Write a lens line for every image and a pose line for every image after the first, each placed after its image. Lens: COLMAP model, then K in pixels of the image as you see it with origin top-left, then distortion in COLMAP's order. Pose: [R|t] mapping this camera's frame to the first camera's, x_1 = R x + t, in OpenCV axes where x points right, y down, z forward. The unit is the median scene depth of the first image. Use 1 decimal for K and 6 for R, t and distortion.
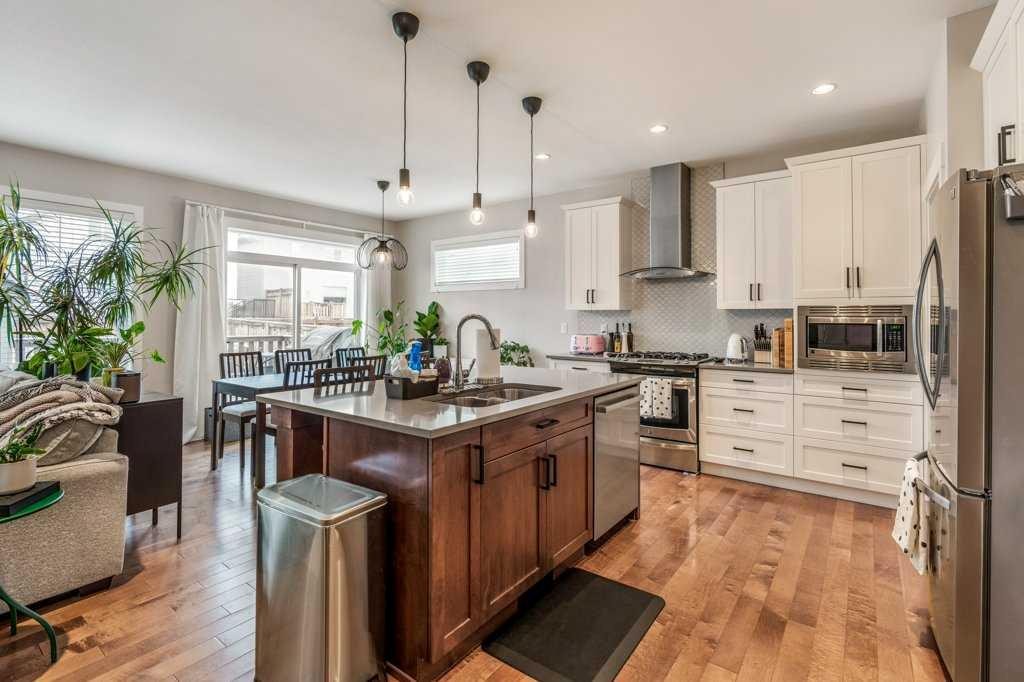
lens RADIAL K [[468.1, 0, 503.9], [0, 468.1, 313.7], [0, 0, 1]] dist [-0.004156, 0.002522]
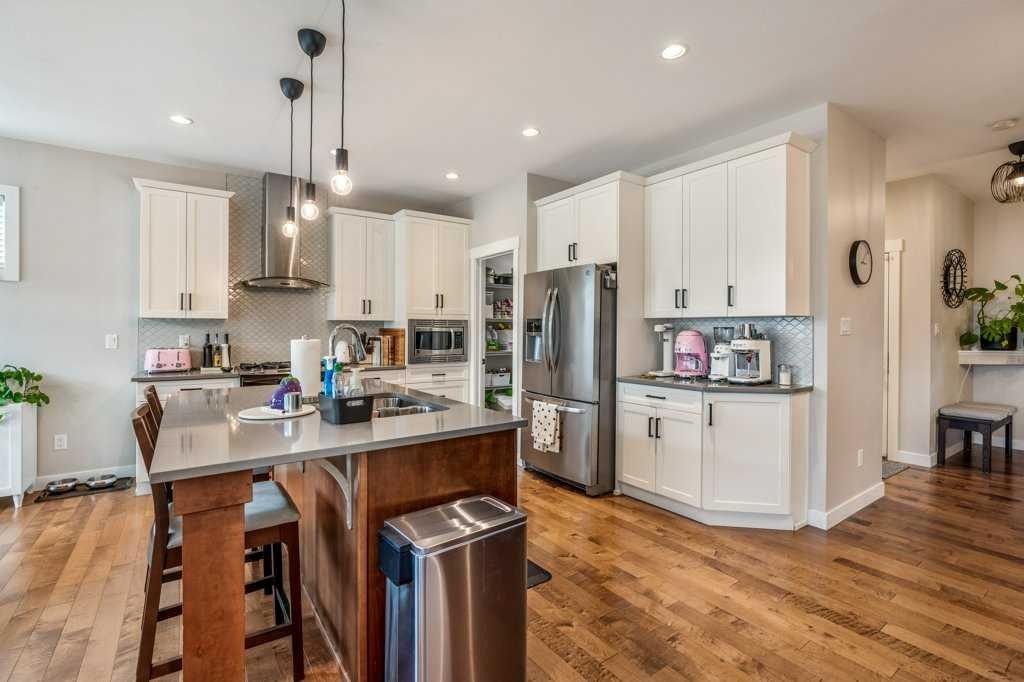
lens RADIAL K [[468.1, 0, 503.8], [0, 468.1, 332.5], [0, 0, 1]] dist [-0.004156, 0.002522]
pose [[0.325934, -0.006677, 0.945369, -0.577352], [-0.008494, 0.999914, 0.009990, 0.006842], [-0.945354, -0.011286, 0.325849, 0.286532]]
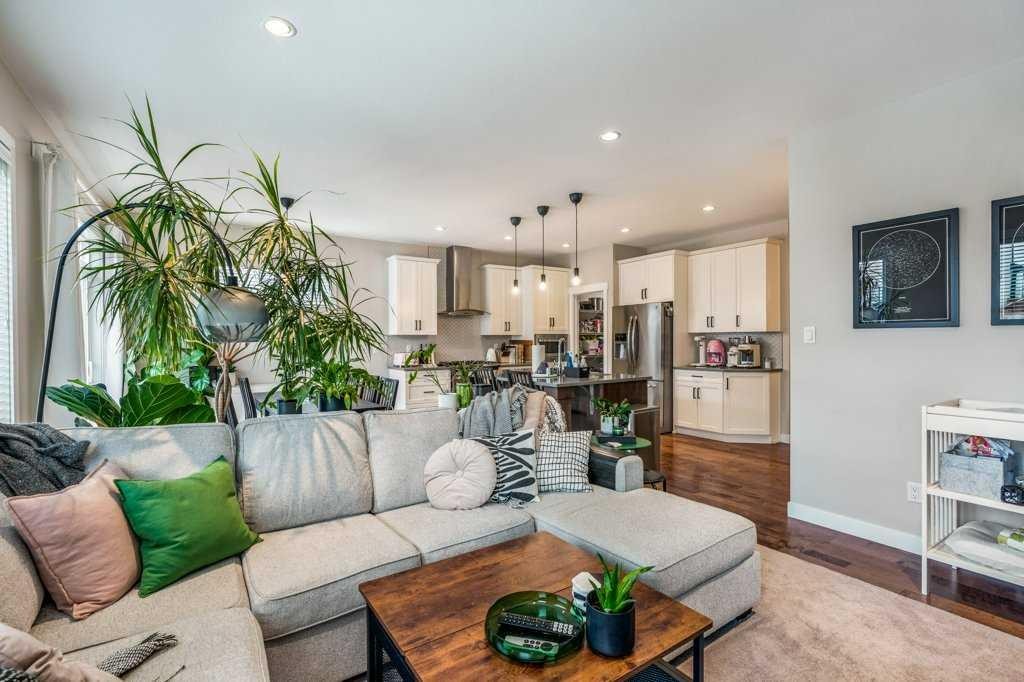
lens RADIAL K [[468.1, 0, 507.8], [0, 468.1, 343.0], [0, 0, 1]] dist [-0.004156, 0.002522]
pose [[0.346787, -0.007138, 0.937917, -1.454595], [-0.000606, 0.999969, 0.007834, 0.008371], [-0.937944, -0.003286, 0.346772, 0.361081]]
